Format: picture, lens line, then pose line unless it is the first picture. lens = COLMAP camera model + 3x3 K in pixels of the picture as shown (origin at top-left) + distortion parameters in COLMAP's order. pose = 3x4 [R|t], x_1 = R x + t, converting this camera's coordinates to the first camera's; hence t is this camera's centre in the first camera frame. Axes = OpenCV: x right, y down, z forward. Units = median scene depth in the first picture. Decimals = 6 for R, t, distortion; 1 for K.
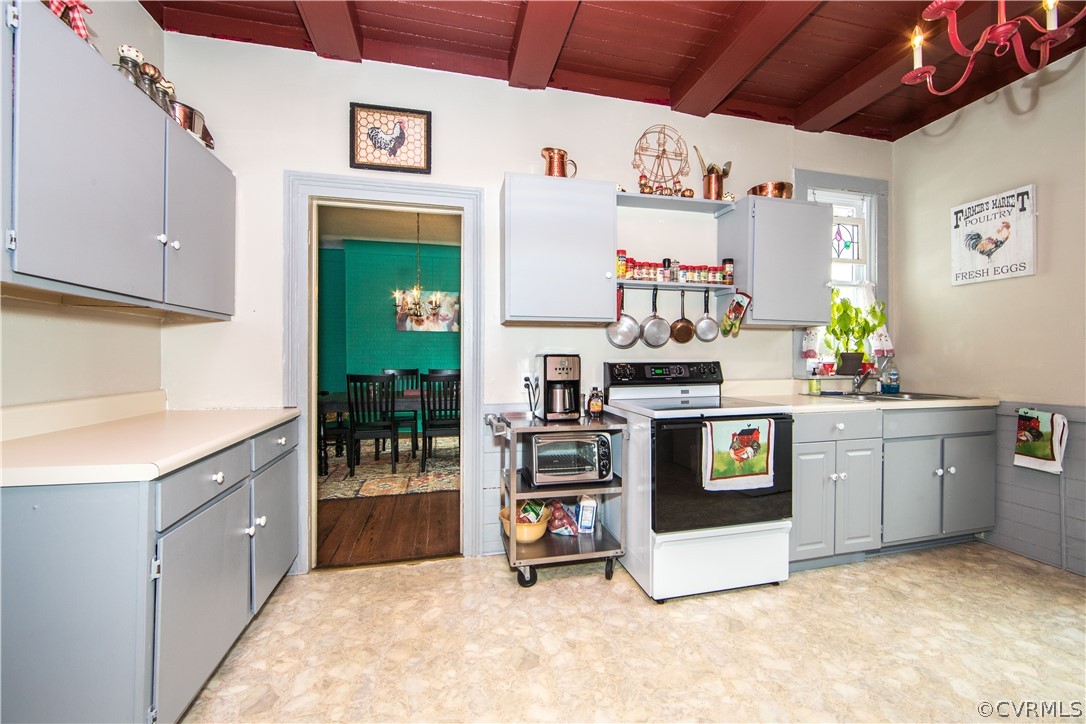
lens RADIAL K [[430.8, 0, 547.3], [0, 430.8, 364.0], [0, 0, 1]] dist [-0.015749, 0.003041]
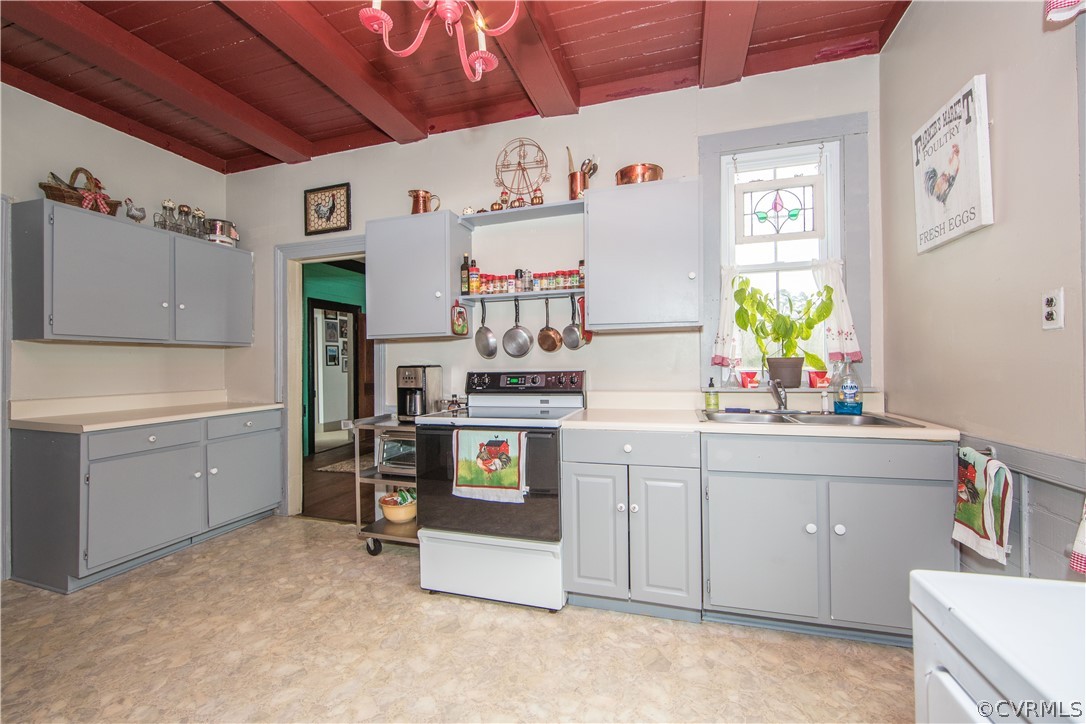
lens RADIAL K [[430.8, 0, 547.3], [0, 430.8, 364.0], [0, 0, 1]] dist [-0.015749, 0.003041]
pose [[0.862736, -0.010565, -0.505544, 0.926773], [0.005949, 0.999925, -0.010744, -0.011693], [0.505619, 0.006261, 0.862734, 0.174223]]
